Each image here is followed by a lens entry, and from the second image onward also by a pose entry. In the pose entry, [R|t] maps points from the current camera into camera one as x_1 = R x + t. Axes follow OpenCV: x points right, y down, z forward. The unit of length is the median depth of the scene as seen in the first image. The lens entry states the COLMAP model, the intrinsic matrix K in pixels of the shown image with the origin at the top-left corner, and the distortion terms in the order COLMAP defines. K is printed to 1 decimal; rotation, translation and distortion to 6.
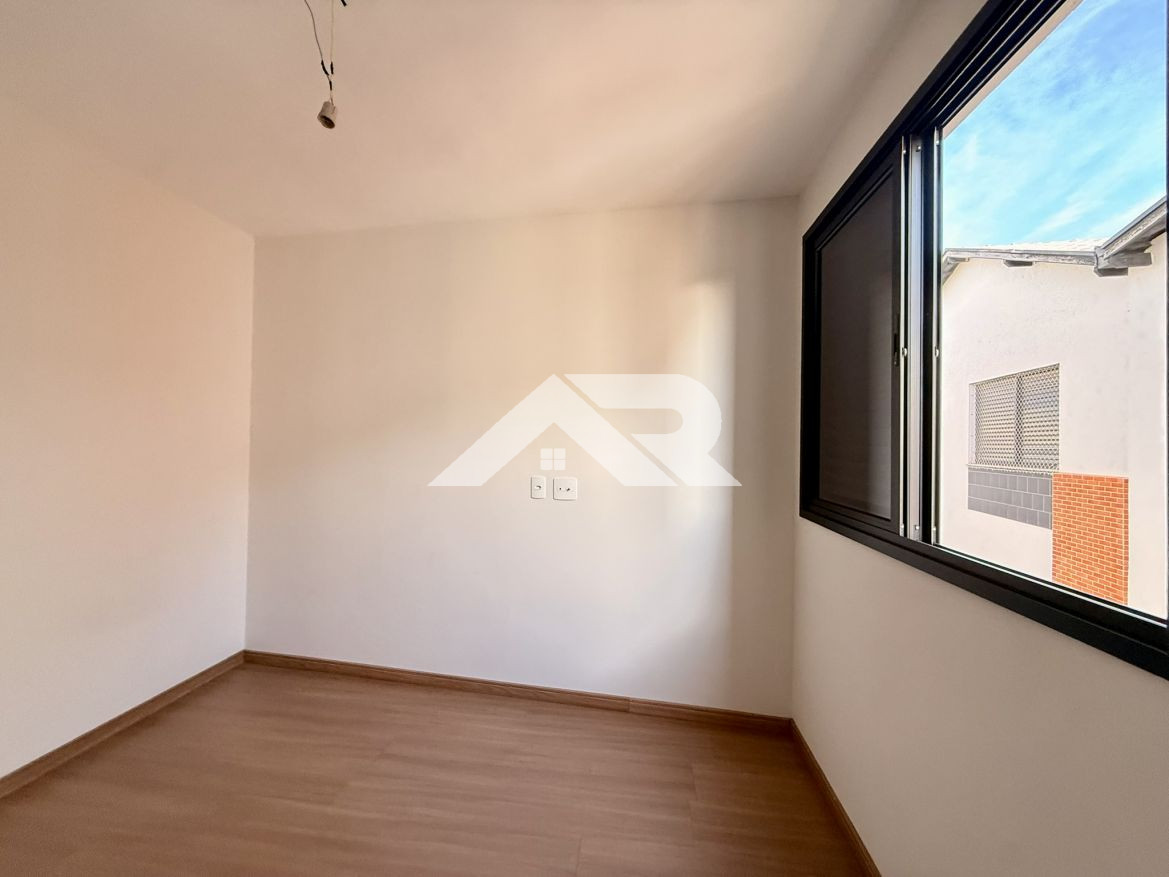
lens RADIAL K [[465.3, 0, 583.5], [0, 465.3, 441.4], [0, 0, 1]] dist [-0.000368, 0.000039]
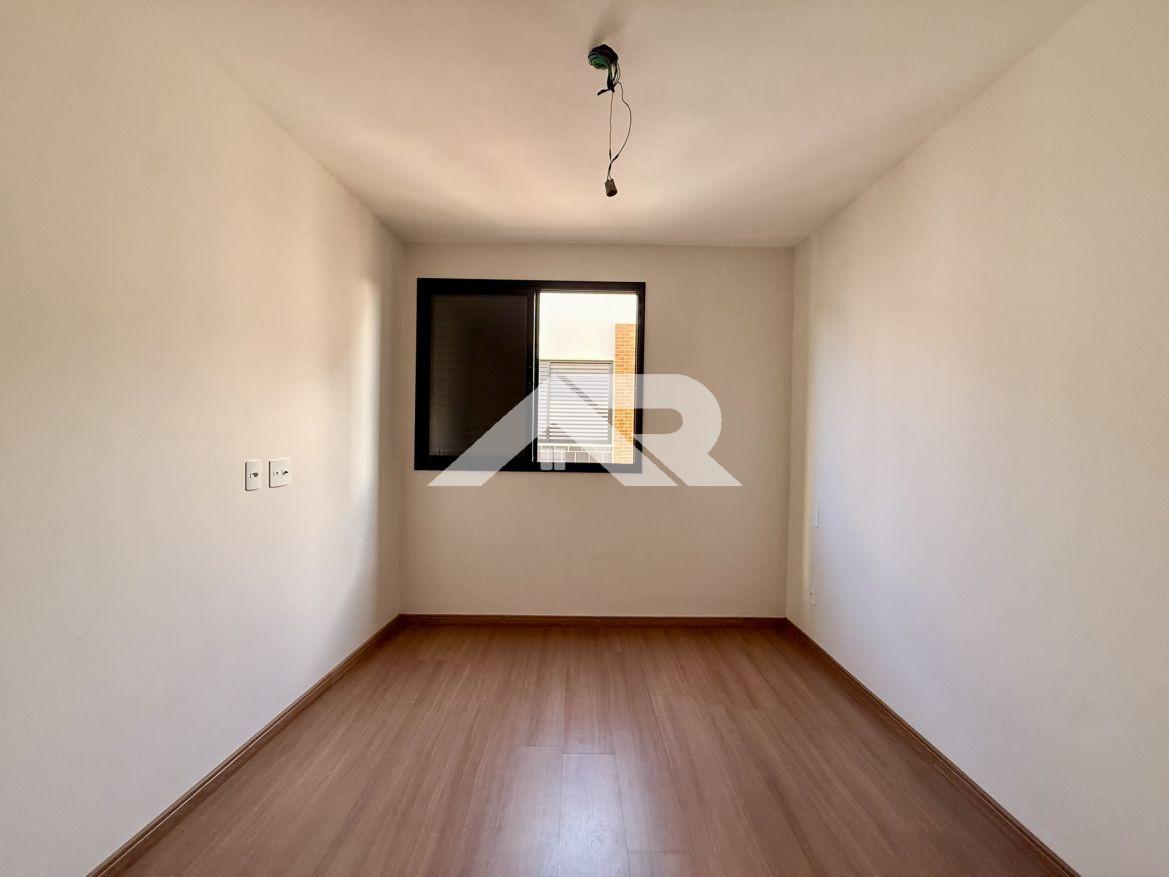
lens RADIAL K [[465.3, 0, 589.8], [0, 465.3, 430.0], [0, 0, 1]] dist [-0.000368, 0.000039]
pose [[-0.127126, -0.031288, 0.991393, -1.097122], [-0.012214, 0.999476, 0.029977, -0.004401], [-0.991811, -0.008299, -0.127441, 0.675222]]
